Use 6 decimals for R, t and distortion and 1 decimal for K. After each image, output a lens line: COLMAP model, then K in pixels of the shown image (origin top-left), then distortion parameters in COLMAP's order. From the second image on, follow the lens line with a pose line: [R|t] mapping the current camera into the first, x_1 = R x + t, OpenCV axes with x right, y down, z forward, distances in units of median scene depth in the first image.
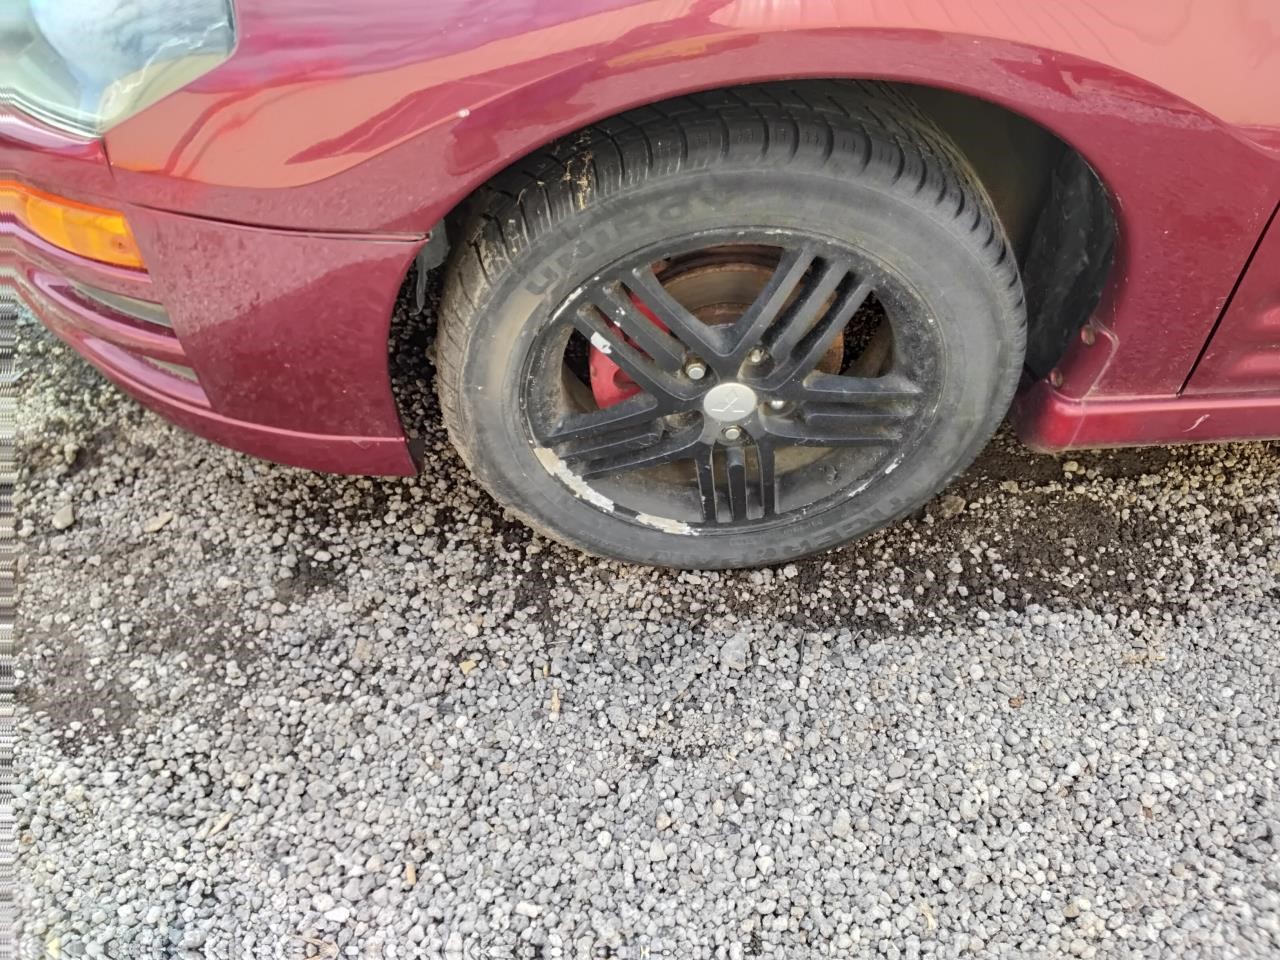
lens RADIAL K [[1037.6, 0, 631.7], [0, 1037.6, 482.9], [0, 0, 1]] dist [0.123448, -0.208032]
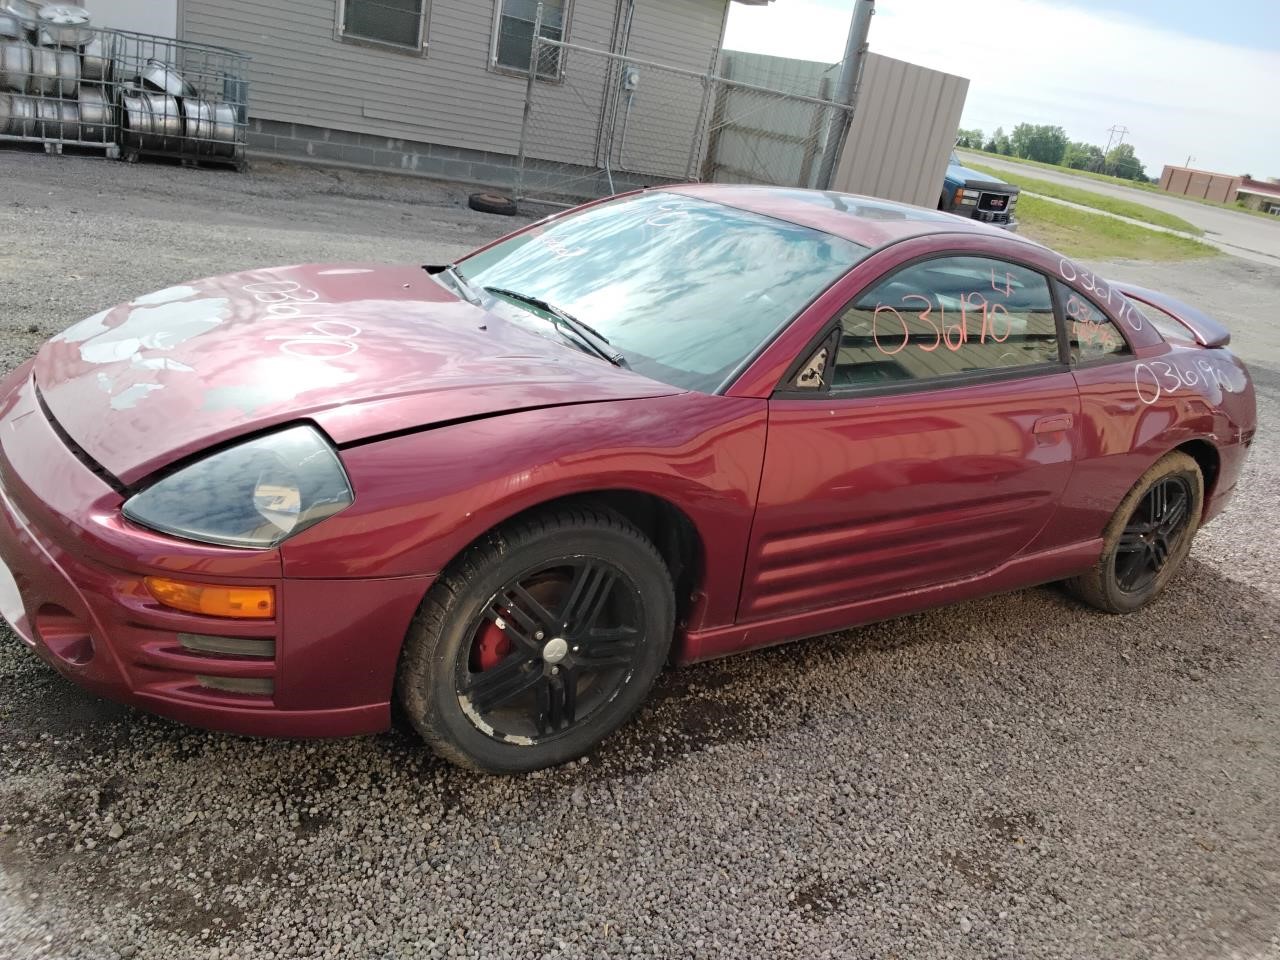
lens RADIAL K [[1037.6, 0, 631.7], [0, 1037.6, 482.9], [0, 0, 1]] dist [0.123448, -0.208032]
pose [[0.866095, -0.069562, 0.495016, -0.648901], [0.281118, 0.886618, -0.367261, 0.357357], [-0.413343, 0.457241, 0.787451, -0.664780]]
